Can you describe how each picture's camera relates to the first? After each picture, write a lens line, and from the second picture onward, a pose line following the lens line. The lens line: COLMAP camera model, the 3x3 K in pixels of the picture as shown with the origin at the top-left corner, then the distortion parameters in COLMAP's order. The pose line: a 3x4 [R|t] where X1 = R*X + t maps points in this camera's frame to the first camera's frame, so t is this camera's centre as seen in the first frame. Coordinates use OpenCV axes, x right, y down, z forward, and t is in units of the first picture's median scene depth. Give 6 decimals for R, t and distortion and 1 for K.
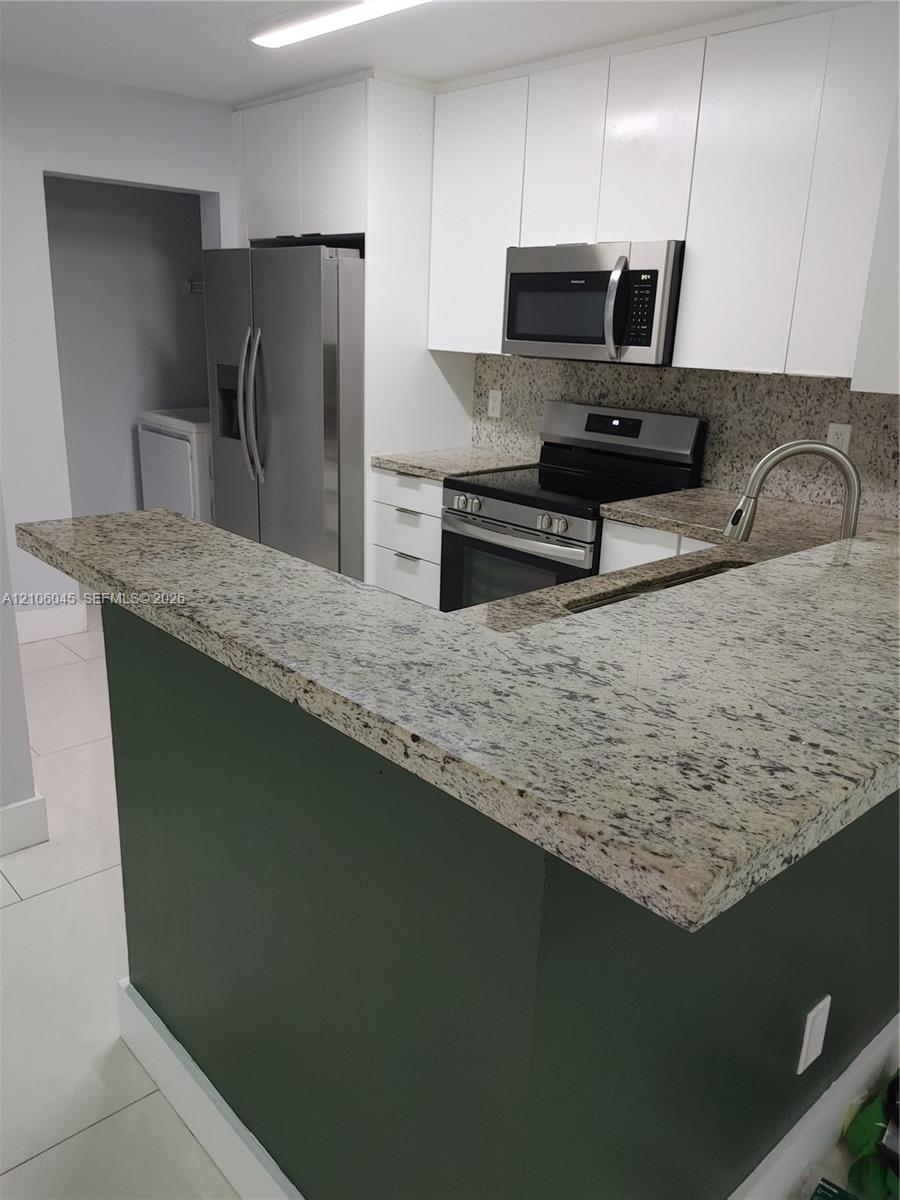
lens RADIAL K [[914.1, 0, 442.5], [0, 914.1, 593.8], [0, 0, 1]] dist [0.085081, -0.101828]
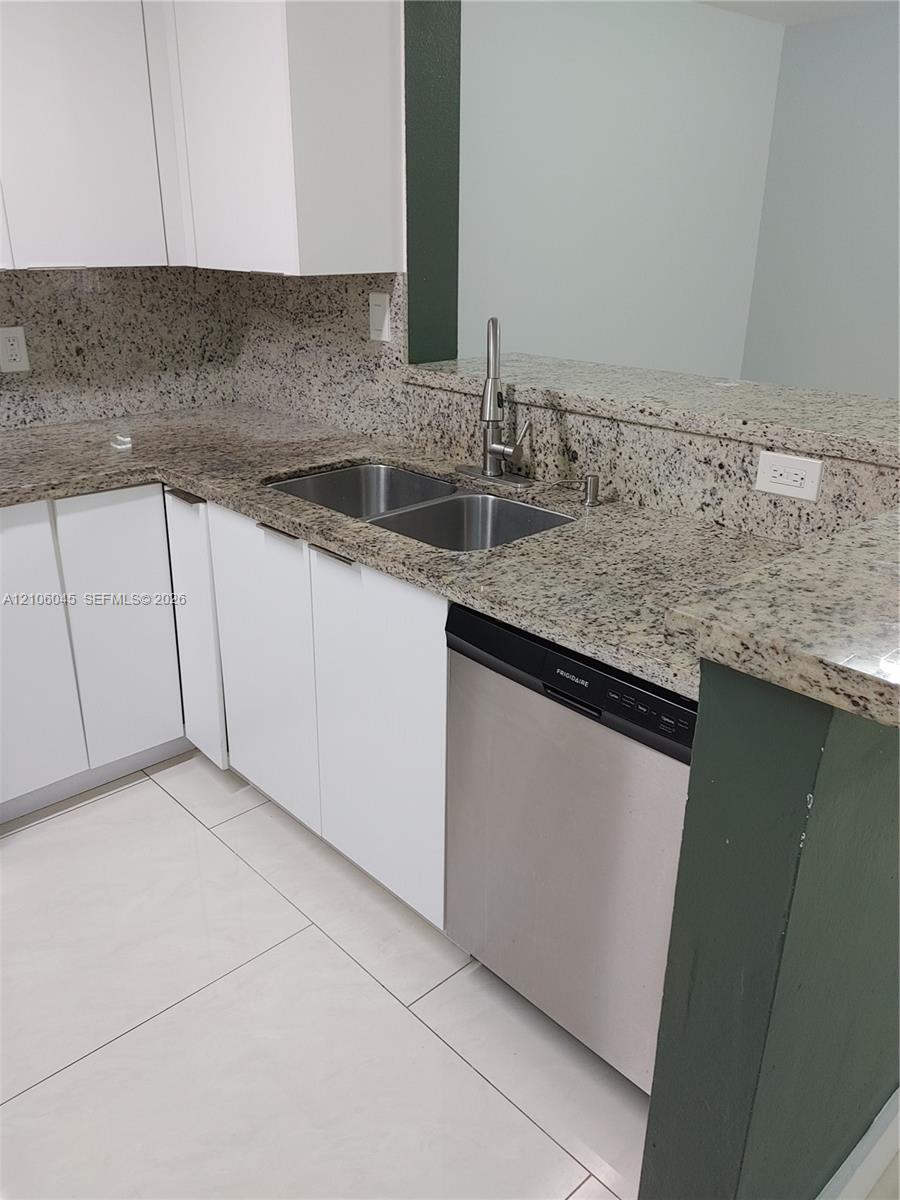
lens RADIAL K [[914.1, 0, 442.5], [0, 914.1, 593.8], [0, 0, 1]] dist [0.085081, -0.101828]
pose [[-0.011766, -0.401863, 0.915624, -0.369321], [0.280832, 0.877504, 0.388741, -0.159431], [-0.959685, 0.261711, 0.102531, 0.511696]]
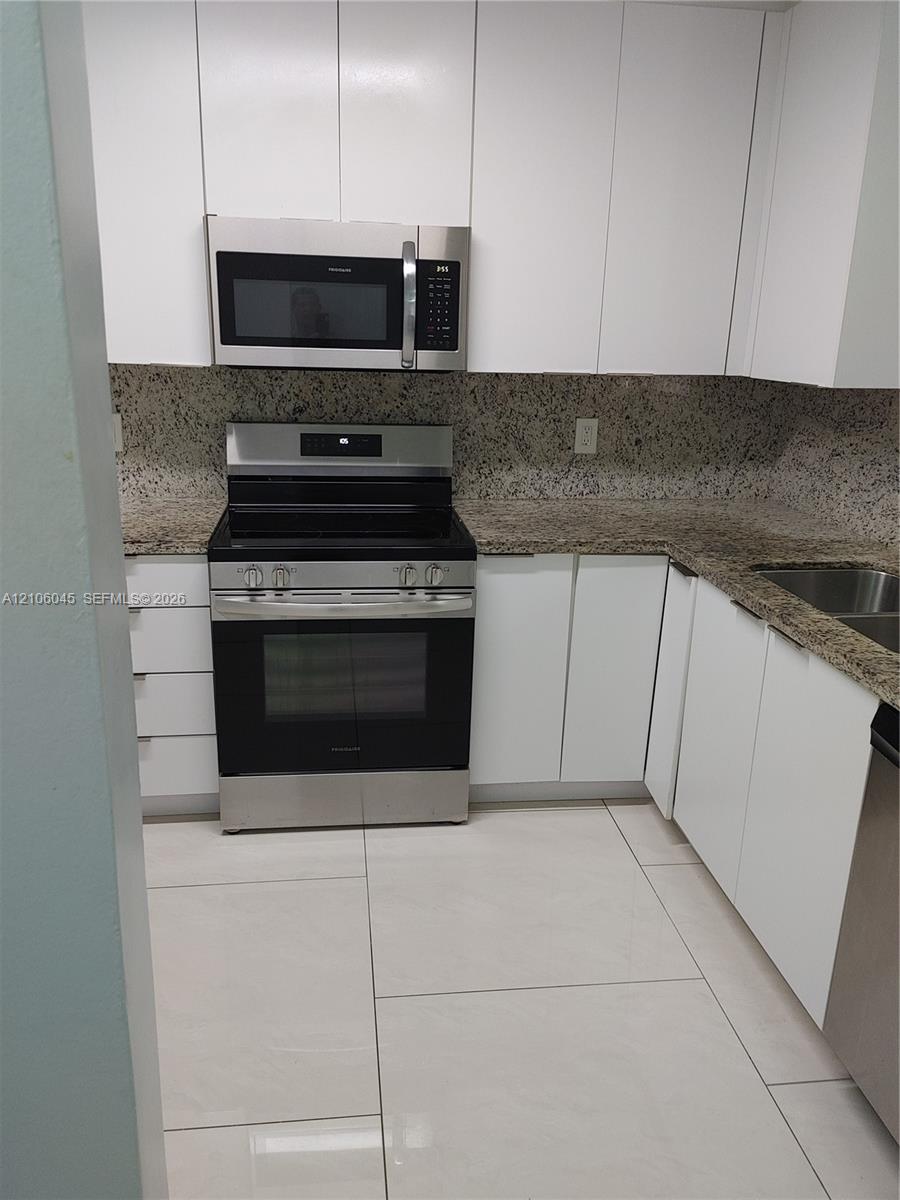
lens RADIAL K [[914.1, 0, 442.5], [0, 914.1, 593.8], [0, 0, 1]] dist [0.085081, -0.101828]
pose [[0.579272, -0.248978, 0.776179, -0.436790], [0.230134, 0.963426, 0.137290, -0.146616], [-0.781973, 0.099097, 0.615384, 0.434378]]
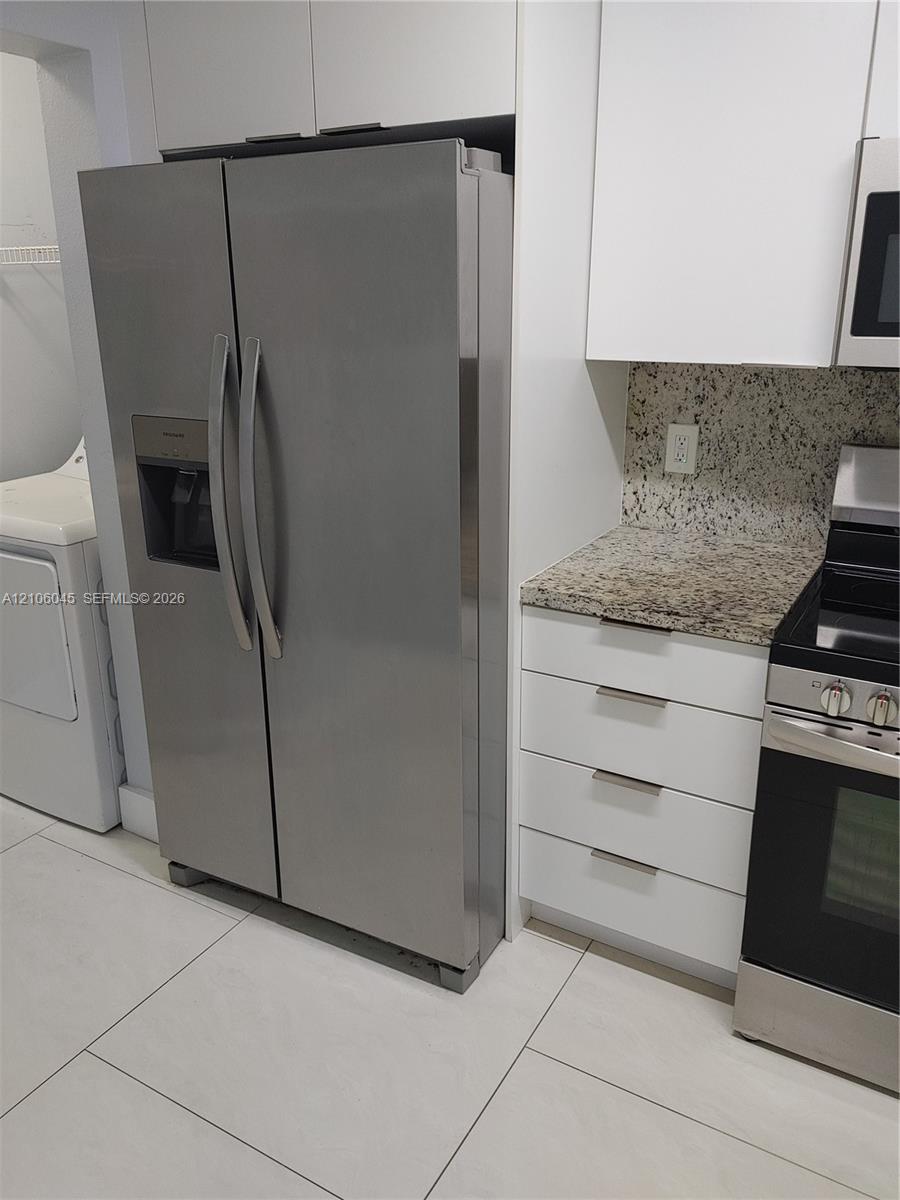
lens RADIAL K [[917.2, 0, 446.6], [0, 917.2, 579.5], [0, 0, 1]] dist [0.093168, -0.115334]
pose [[0.952826, -0.124737, 0.276702, -0.276174], [0.120622, 0.992185, 0.031913, -0.190715], [-0.278520, 0.002969, 0.960426, 0.590955]]
